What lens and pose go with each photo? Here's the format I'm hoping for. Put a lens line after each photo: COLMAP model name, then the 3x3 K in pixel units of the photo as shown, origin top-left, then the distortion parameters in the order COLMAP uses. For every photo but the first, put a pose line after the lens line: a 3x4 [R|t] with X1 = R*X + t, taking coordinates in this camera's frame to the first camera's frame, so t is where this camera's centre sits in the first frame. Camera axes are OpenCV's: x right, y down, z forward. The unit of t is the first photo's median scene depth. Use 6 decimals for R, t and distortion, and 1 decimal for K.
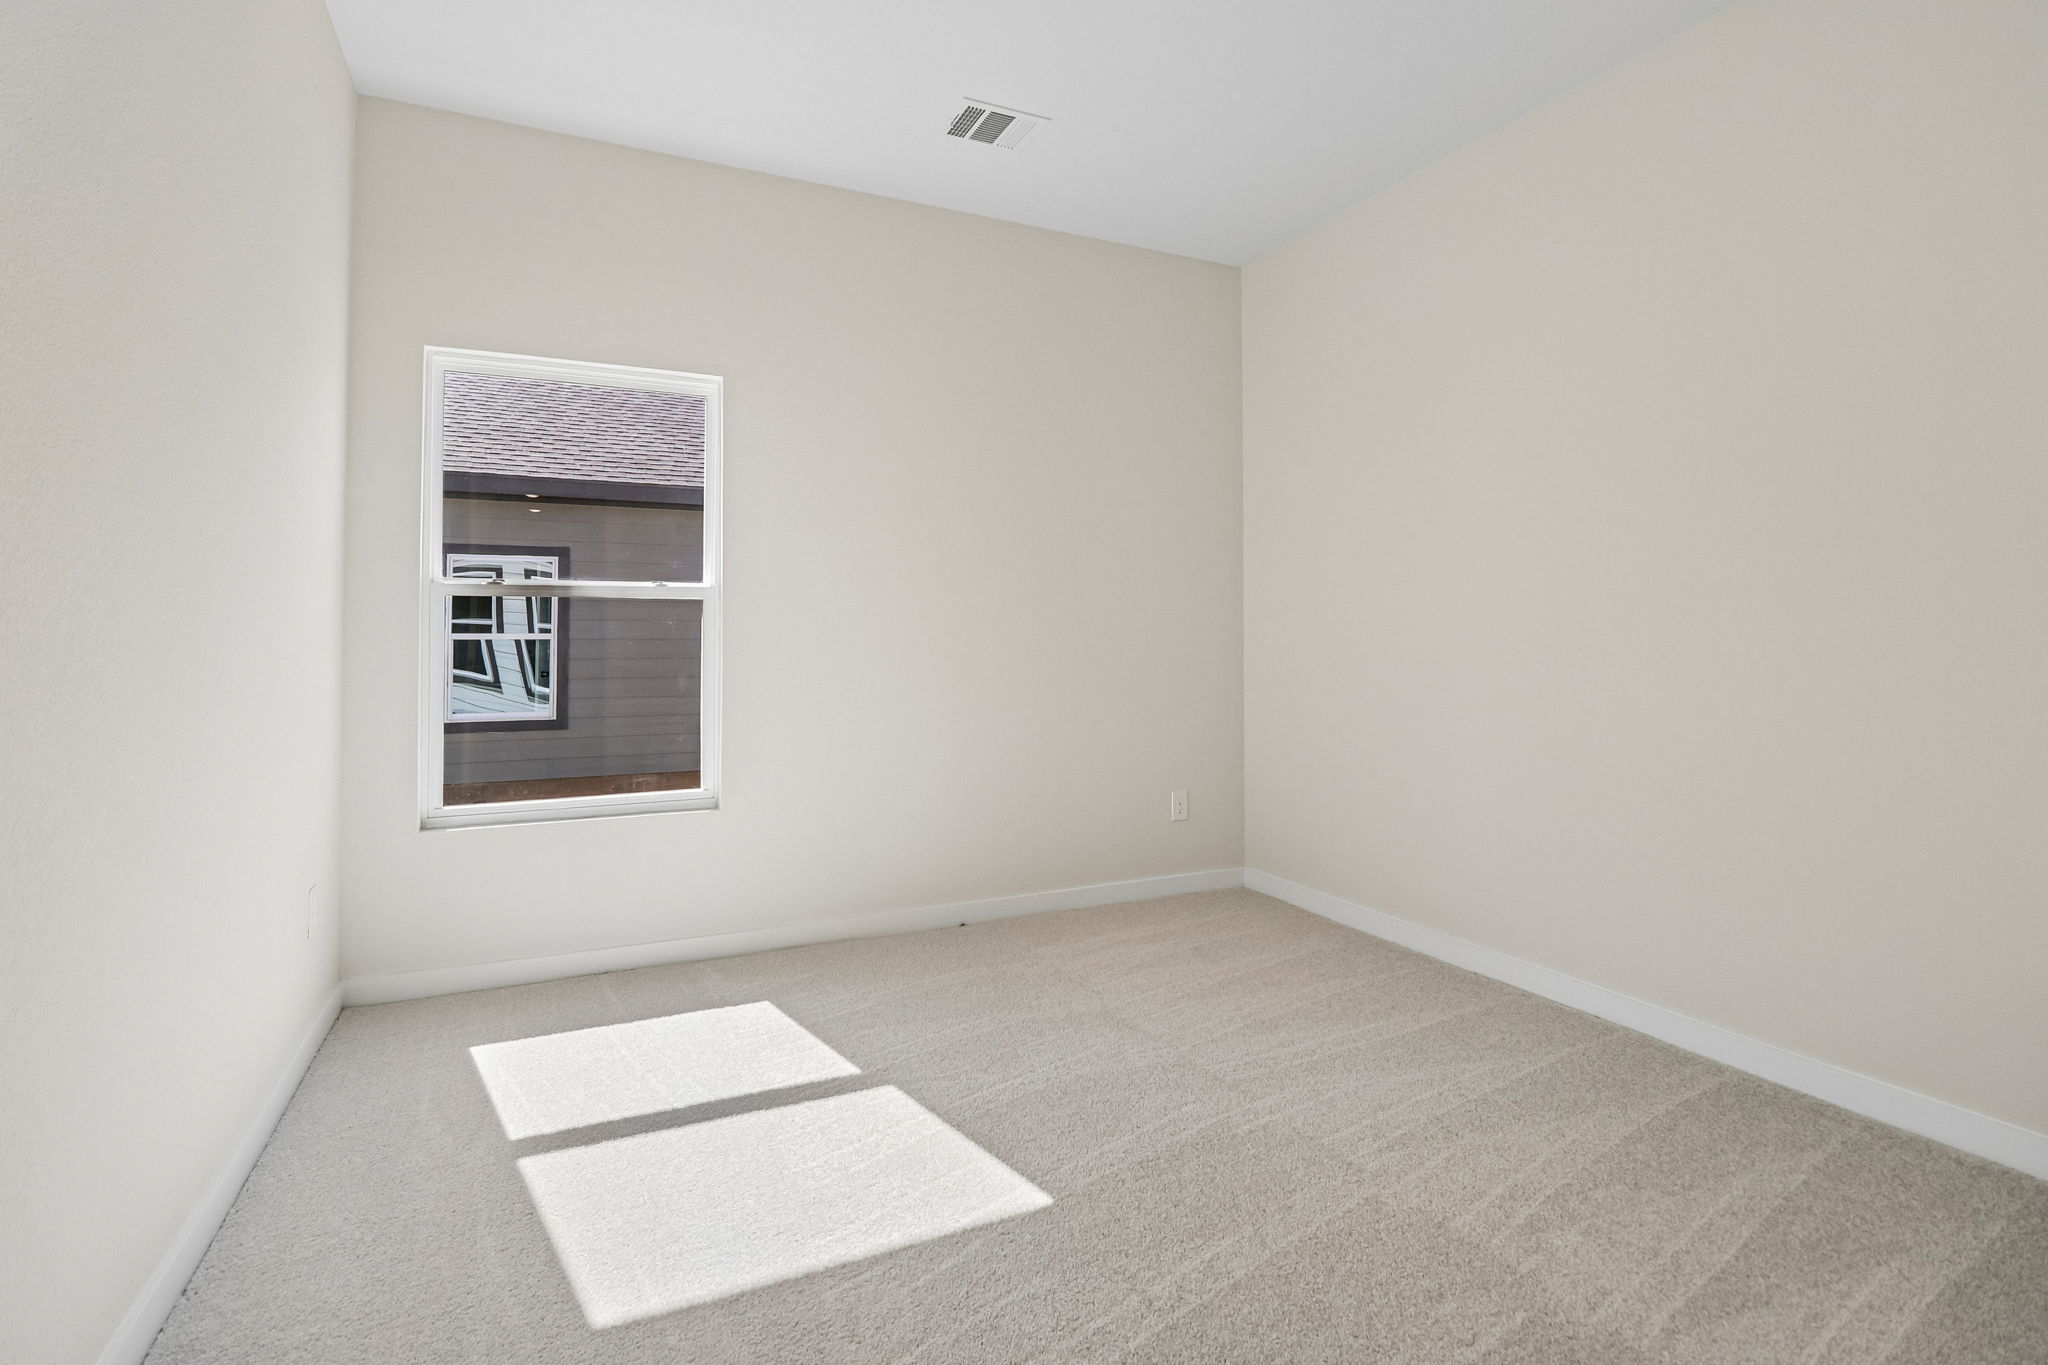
lens RADIAL K [[942.3, 0, 1022.1], [0, 942.3, 617.6], [0, 0, 1]] dist [-0.003102, -0.000376]
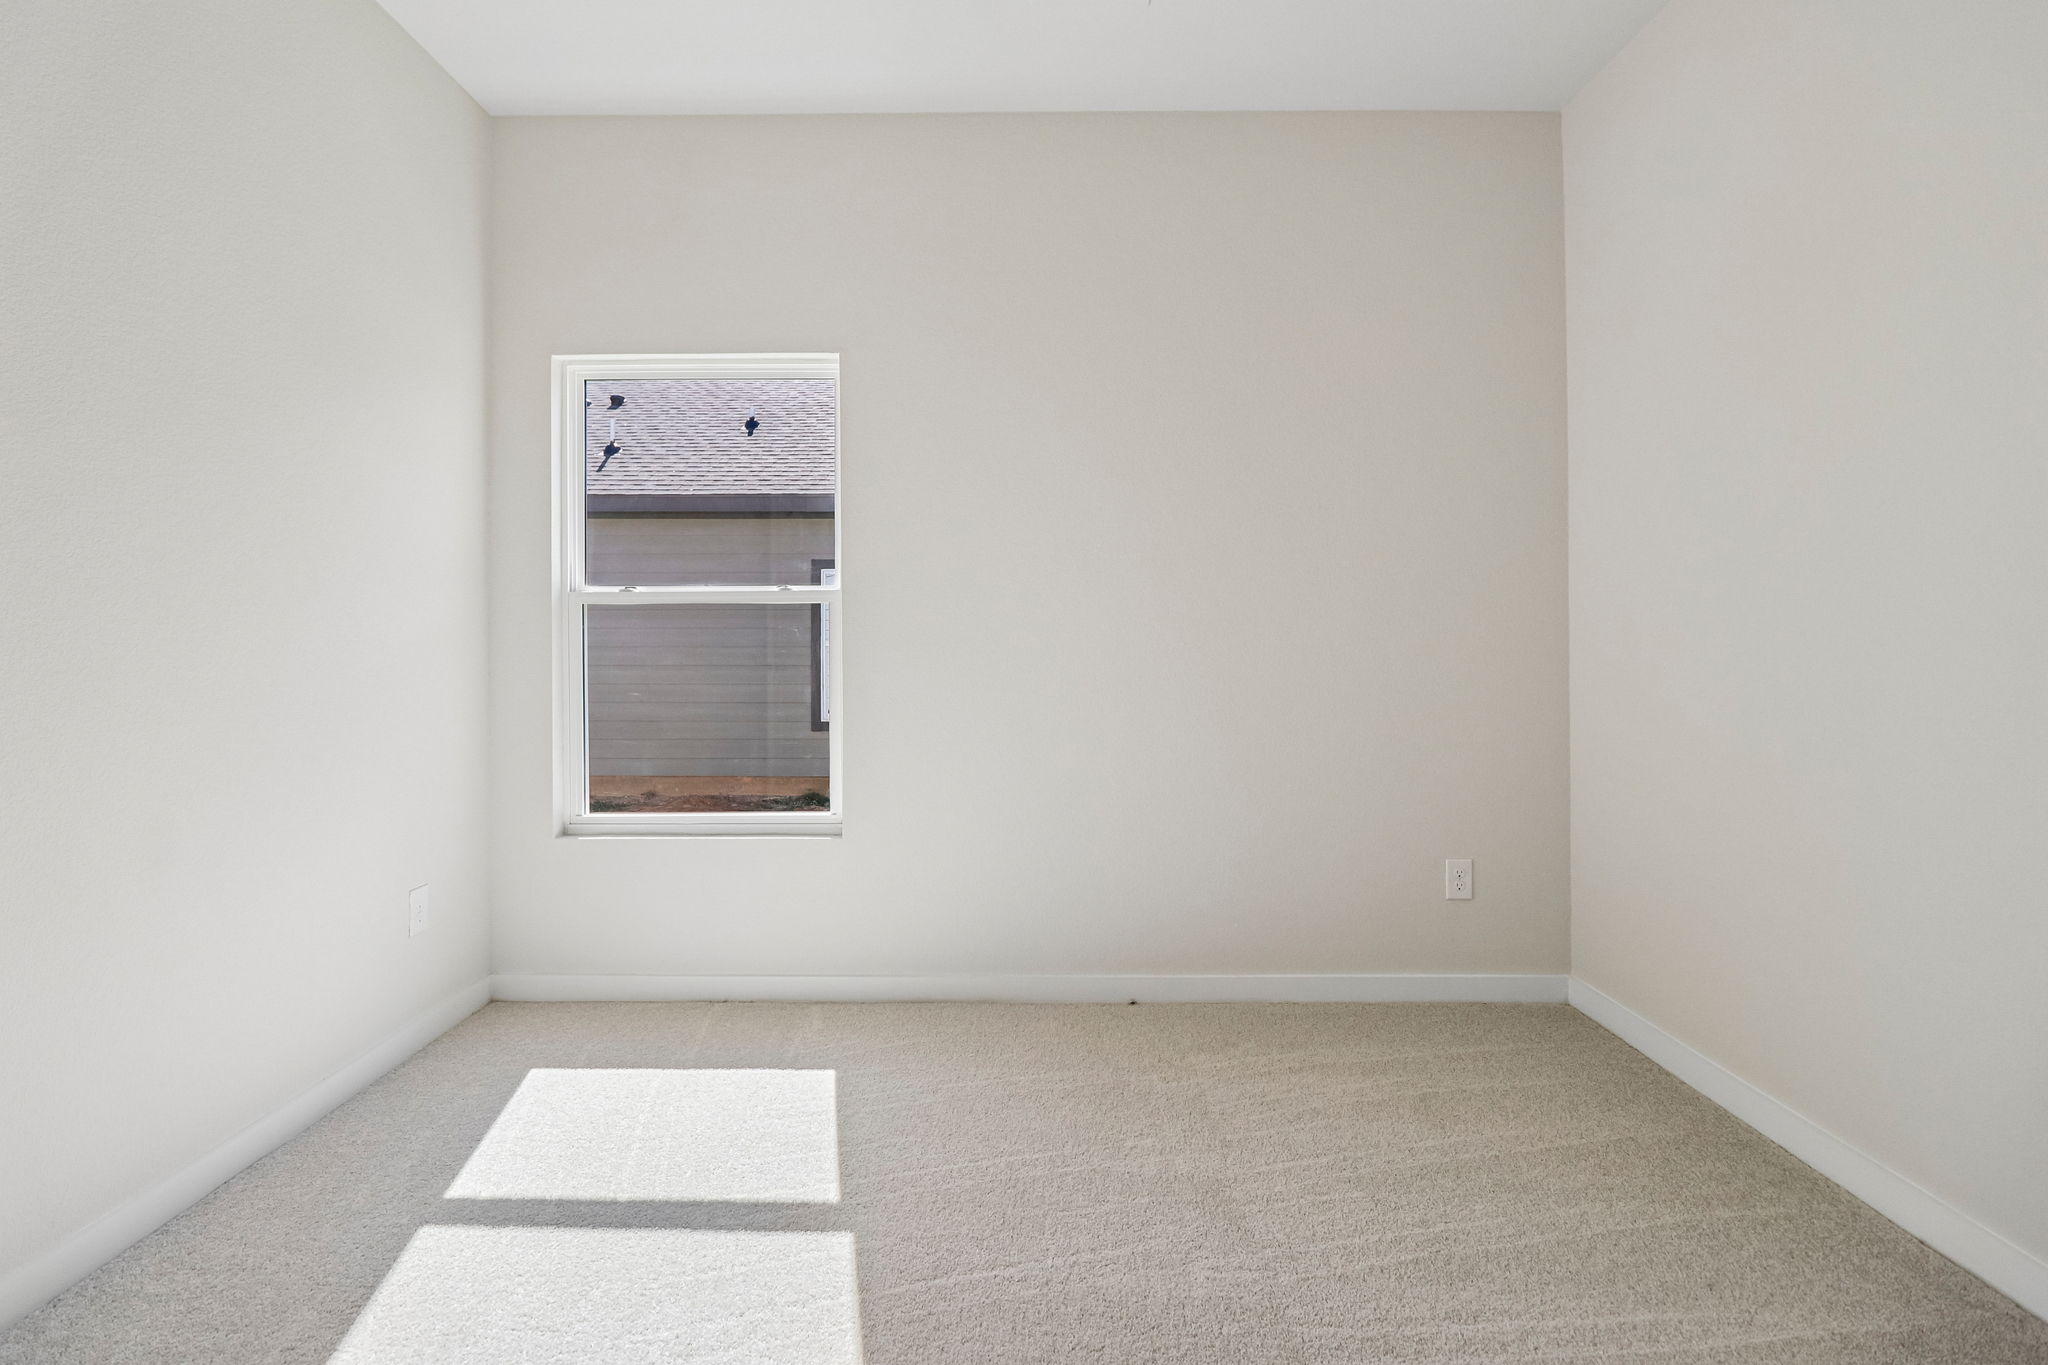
lens RADIAL K [[950.2, 0, 1012.1], [0, 950.2, 639.2], [0, 0, 1]] dist [0.001355, -0.012784]
pose [[0.904537, -0.002481, -0.426387, 0.238267], [0.009391, 0.999856, 0.014104, 0.003775], [0.426291, -0.016762, 0.904431, 0.283918]]
